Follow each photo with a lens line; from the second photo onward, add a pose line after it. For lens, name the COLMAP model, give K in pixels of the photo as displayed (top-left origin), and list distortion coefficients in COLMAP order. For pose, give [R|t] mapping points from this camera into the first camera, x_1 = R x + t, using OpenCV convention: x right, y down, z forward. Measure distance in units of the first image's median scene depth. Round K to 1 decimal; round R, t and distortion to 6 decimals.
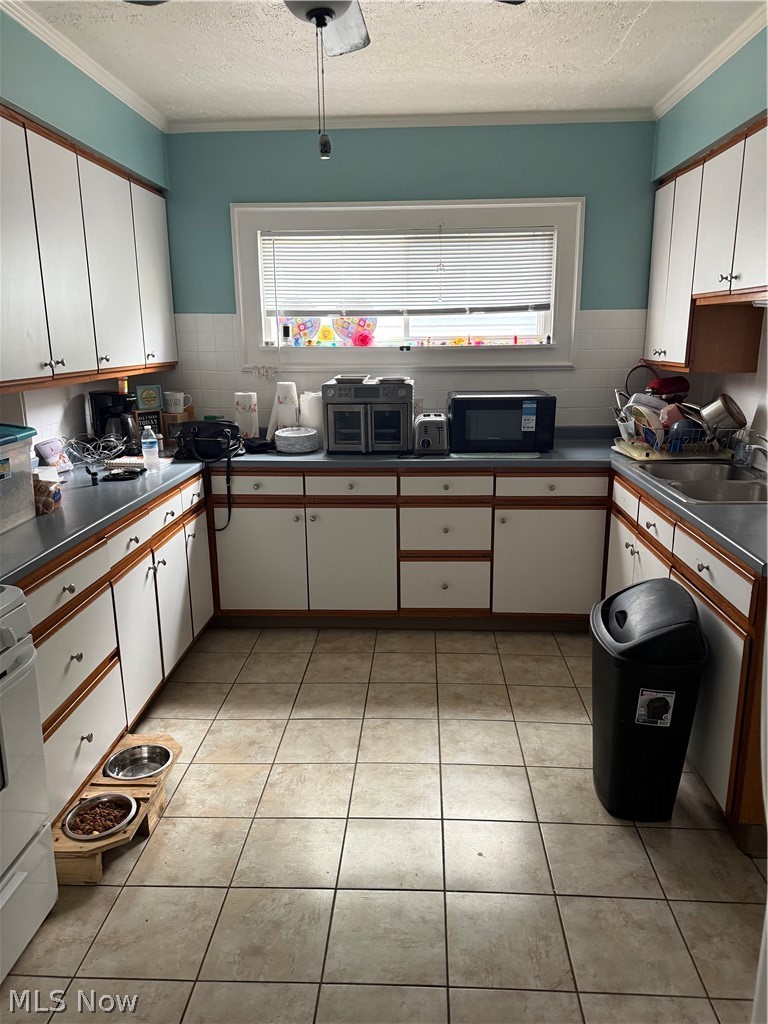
lens RADIAL K [[718.2, 0, 384.0], [0, 718.2, 512.0], [0, 0, 1]] dist [0.068739, -0.097602]
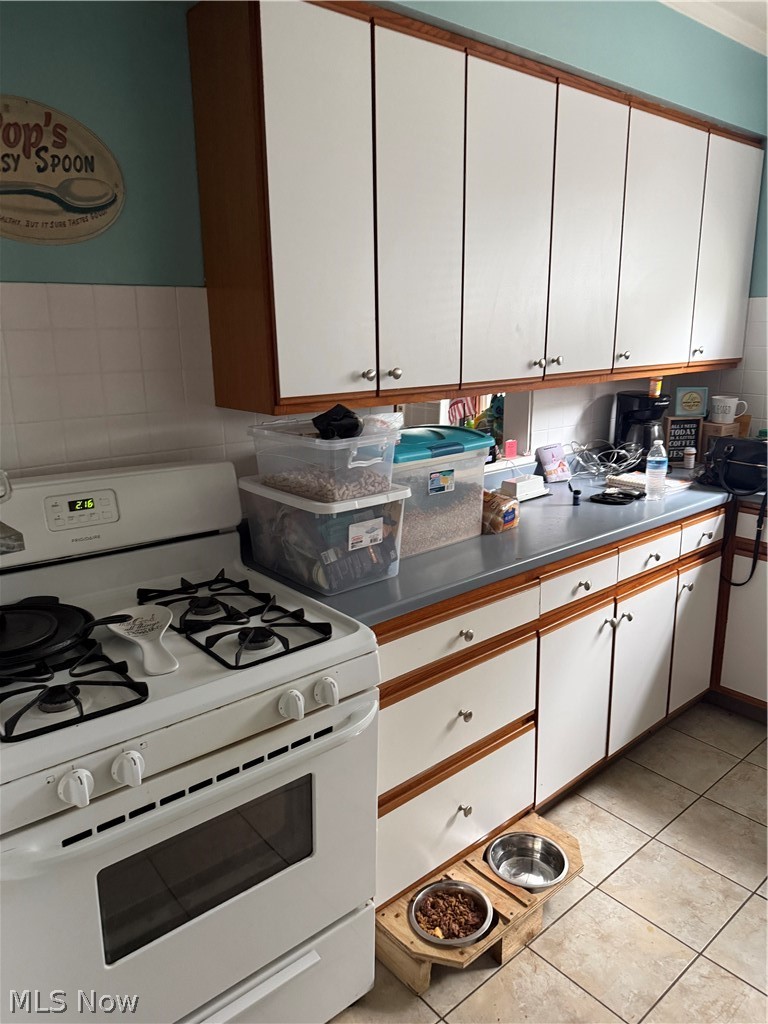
lens RADIAL K [[718.2, 0, 384.0], [0, 718.2, 512.0], [0, 0, 1]] dist [0.068739, -0.097602]
pose [[0.690024, 0.175863, -0.702096, 0.042102], [-0.164185, 0.982777, 0.084807, -0.062734], [0.704918, 0.056755, 0.707014, 0.236907]]
